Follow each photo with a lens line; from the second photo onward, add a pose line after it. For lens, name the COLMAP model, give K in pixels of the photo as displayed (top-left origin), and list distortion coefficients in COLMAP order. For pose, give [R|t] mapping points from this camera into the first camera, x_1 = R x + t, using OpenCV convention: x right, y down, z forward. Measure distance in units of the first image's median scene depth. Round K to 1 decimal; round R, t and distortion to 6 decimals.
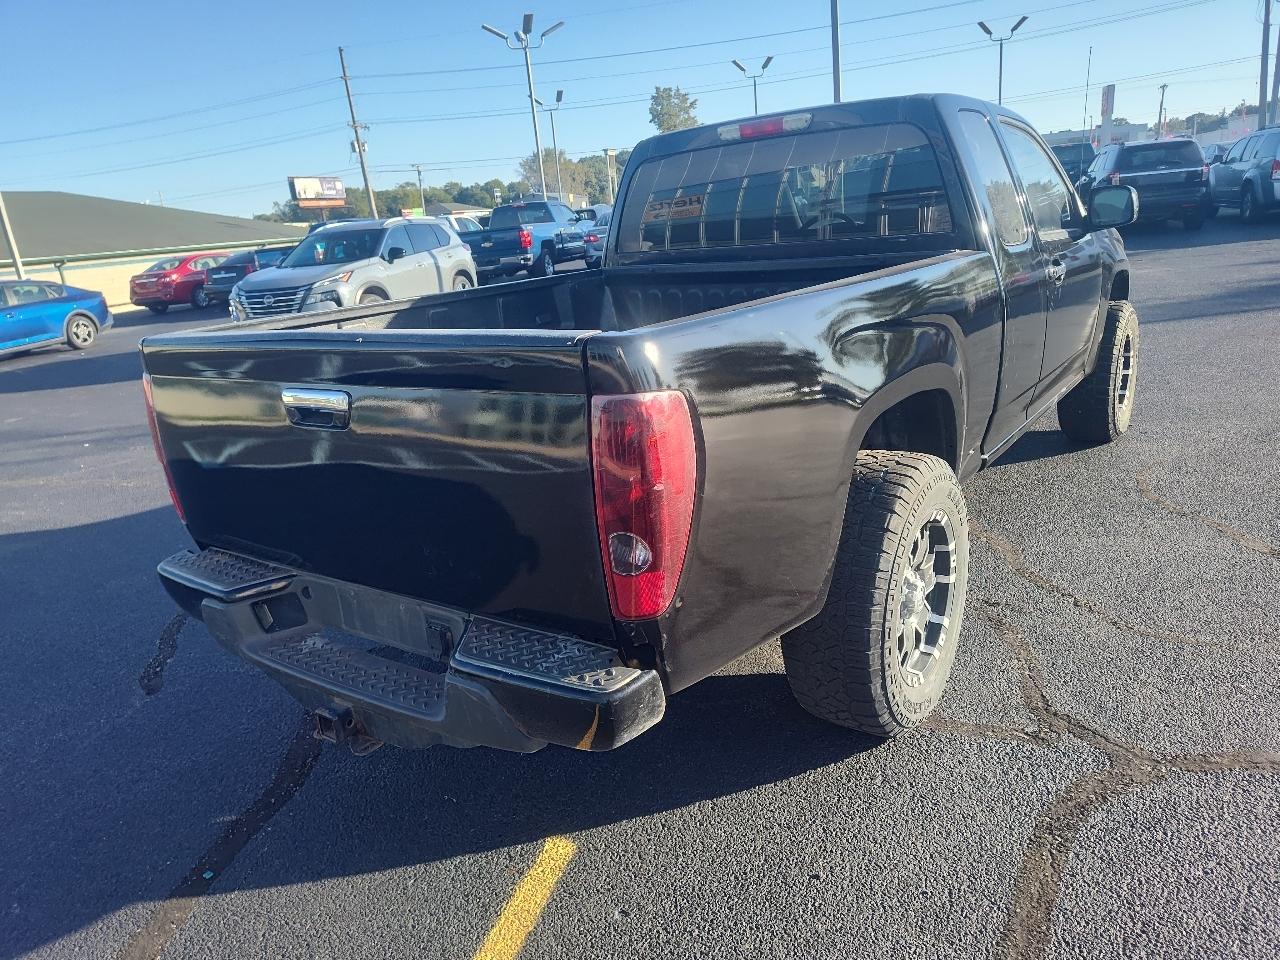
lens RADIAL K [[896.1, 0, 646.9], [0, 896.1, 503.3], [0, 0, 1]] dist [0.051236, -0.082370]
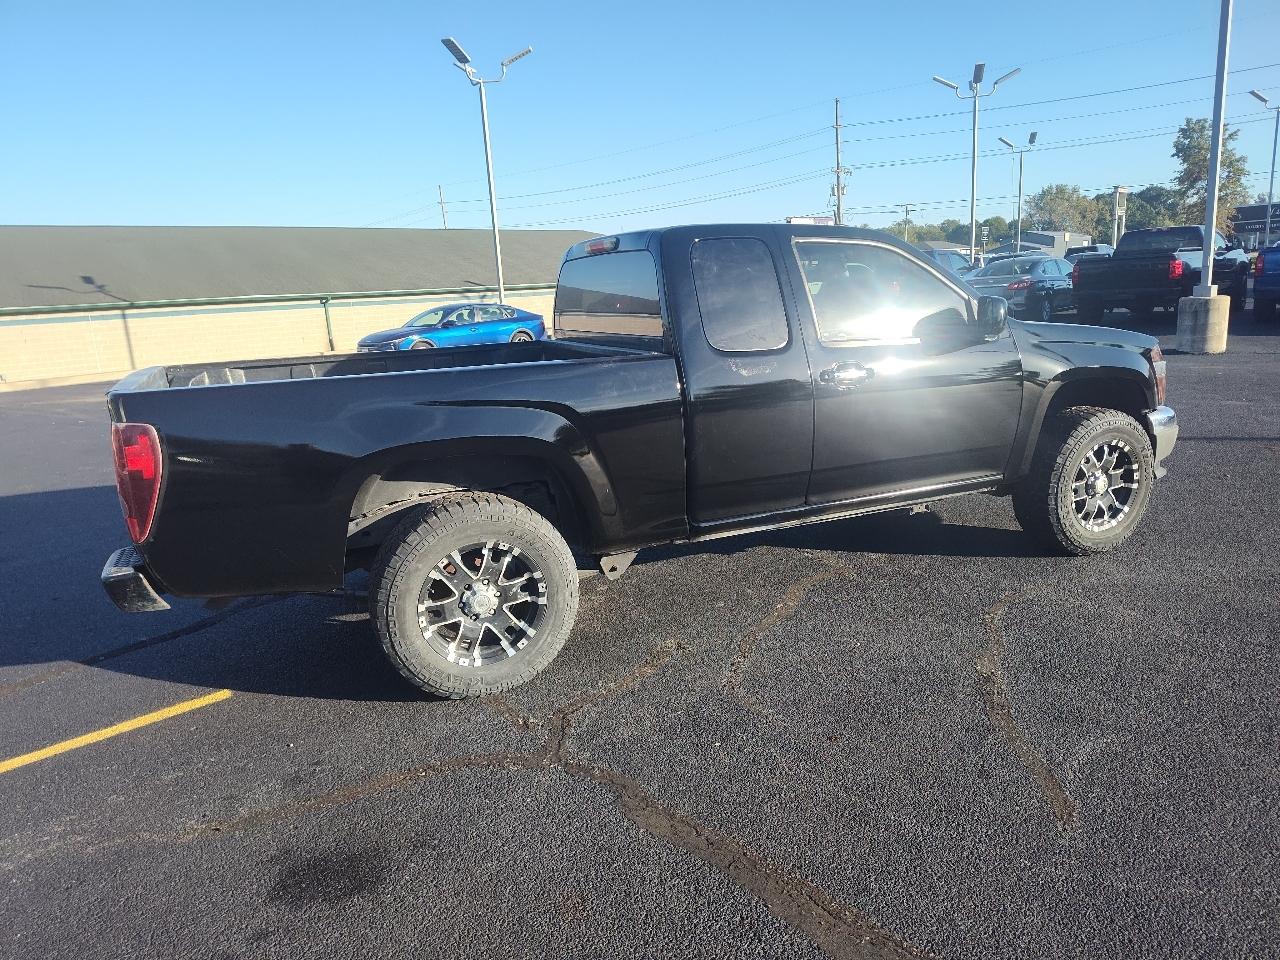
lens RADIAL K [[889.8, 0, 640.0], [0, 889.8, 480.0], [0, 0, 1]] dist [0.051721, -0.056095]
pose [[0.854451, 0.150717, -0.497190, 0.199510], [-0.178612, 0.983881, -0.008706, -0.019085], [0.487863, 0.096243, 0.867598, -0.014058]]
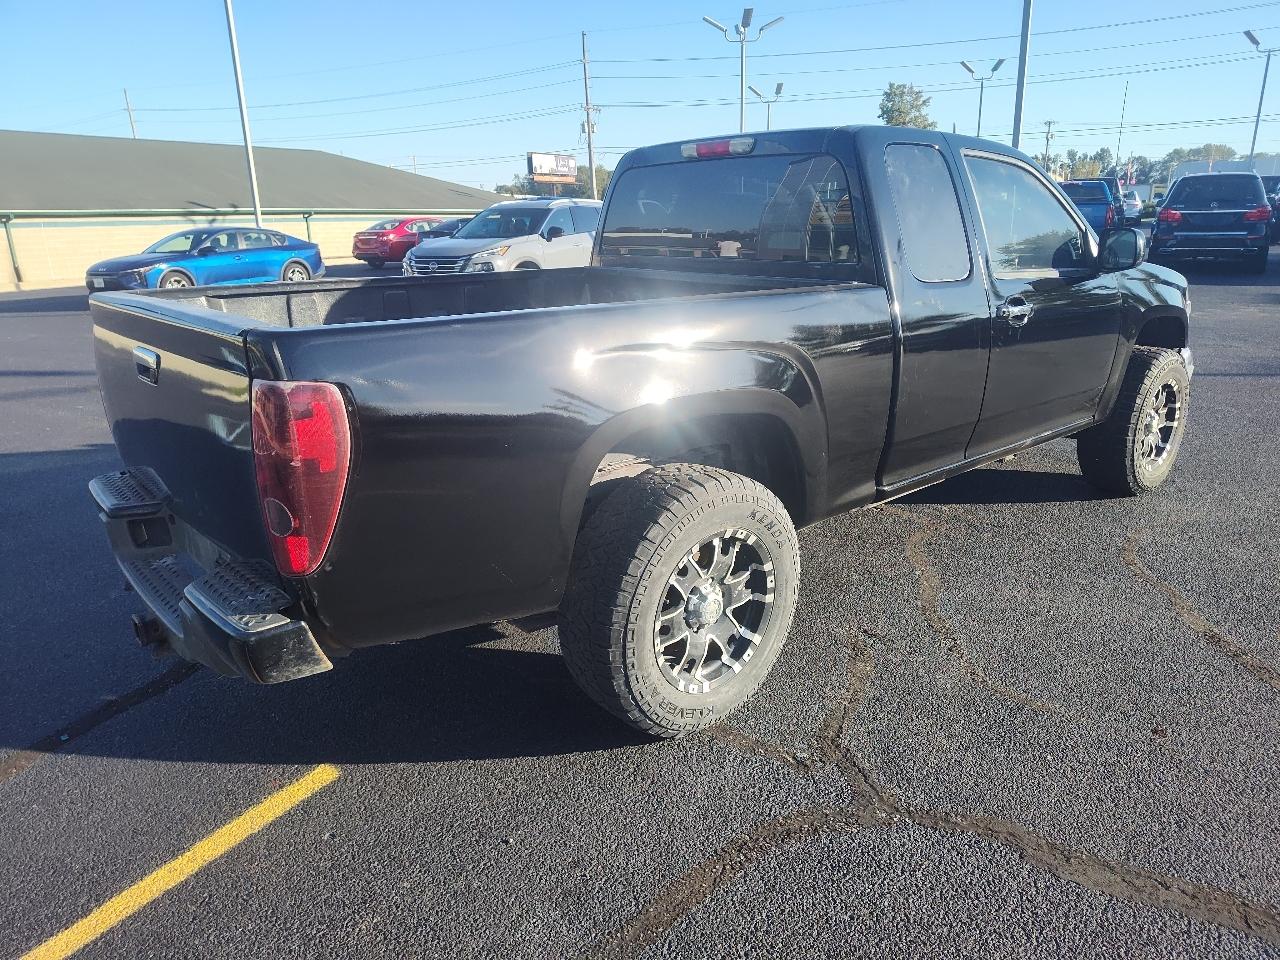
lens RADIAL K [[881.9, 0, 640.0], [0, 881.9, 480.0], [0, 0, 1]] dist [0.053251, -0.062170]
pose [[0.969950, 0.135716, -0.201935, 0.055979], [-0.137223, 0.990518, 0.006581, -0.005359], [0.200913, 0.021327, 0.979377, -0.002716]]
